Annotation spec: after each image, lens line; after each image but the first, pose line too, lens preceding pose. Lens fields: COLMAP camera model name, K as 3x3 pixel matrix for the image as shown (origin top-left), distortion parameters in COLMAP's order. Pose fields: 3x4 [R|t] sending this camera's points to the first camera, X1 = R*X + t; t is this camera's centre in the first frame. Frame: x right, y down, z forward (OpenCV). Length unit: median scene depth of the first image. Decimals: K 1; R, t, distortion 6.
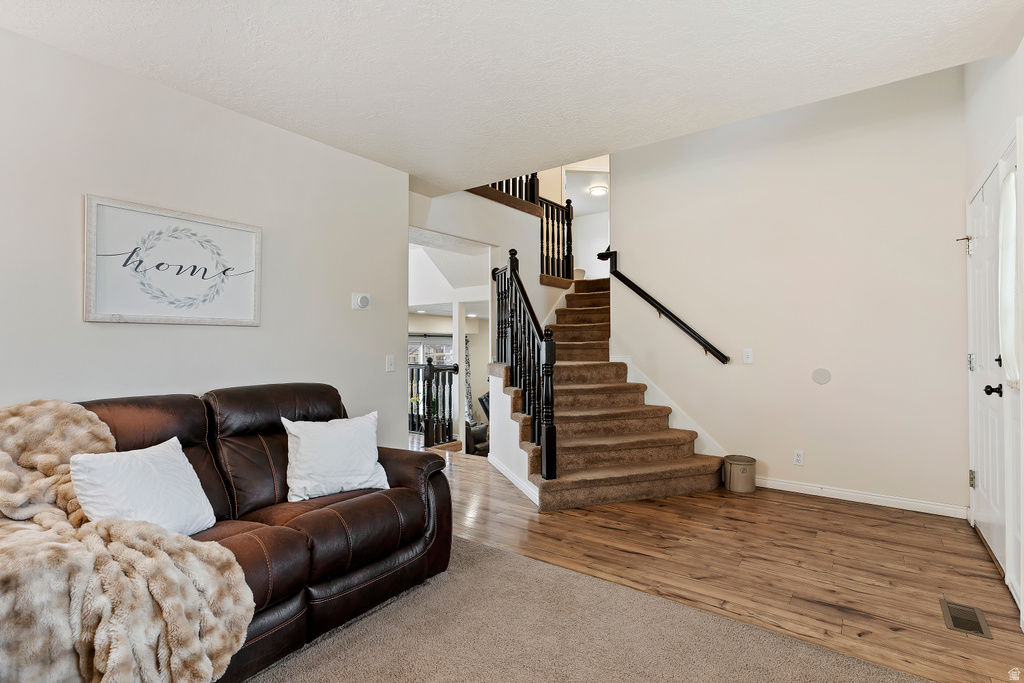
lens RADIAL K [[498.0, 0, 511.2], [0, 498.0, 338.4], [0, 0, 1]] dist [0.000233, -0.001784]
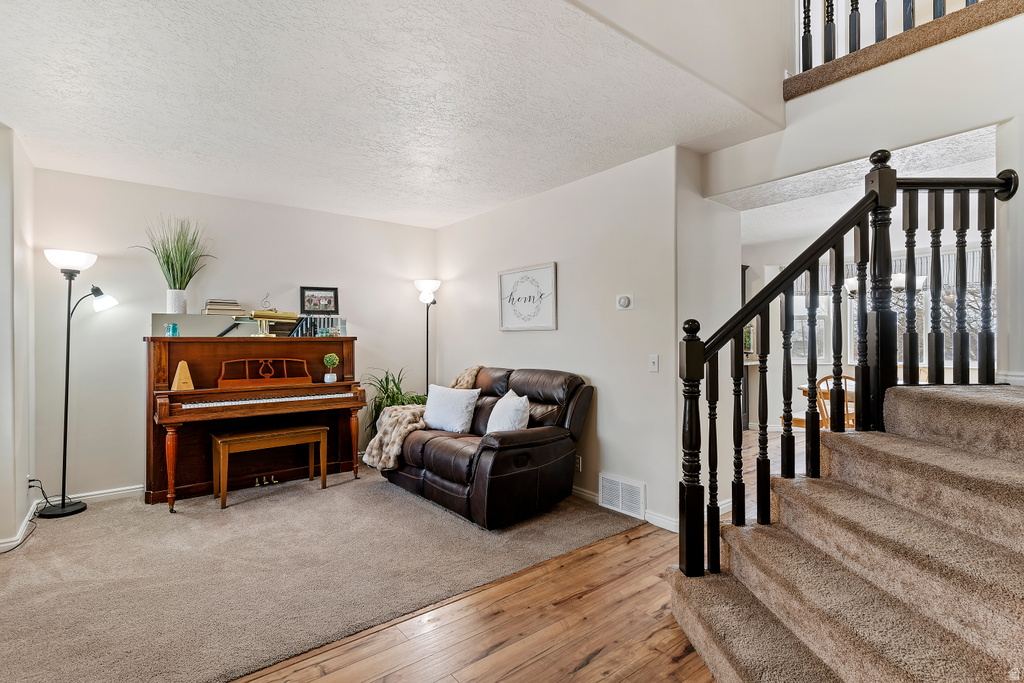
lens RADIAL K [[498.0, 0, 512.4], [0, 498.0, 341.3], [0, 0, 1]] dist [0.000233, -0.001784]
pose [[-0.269978, 0.011531, -0.962797, 0.837248], [0.016188, 0.999841, 0.007436, -0.003485], [0.962730, -0.013578, -0.270122, 1.140931]]
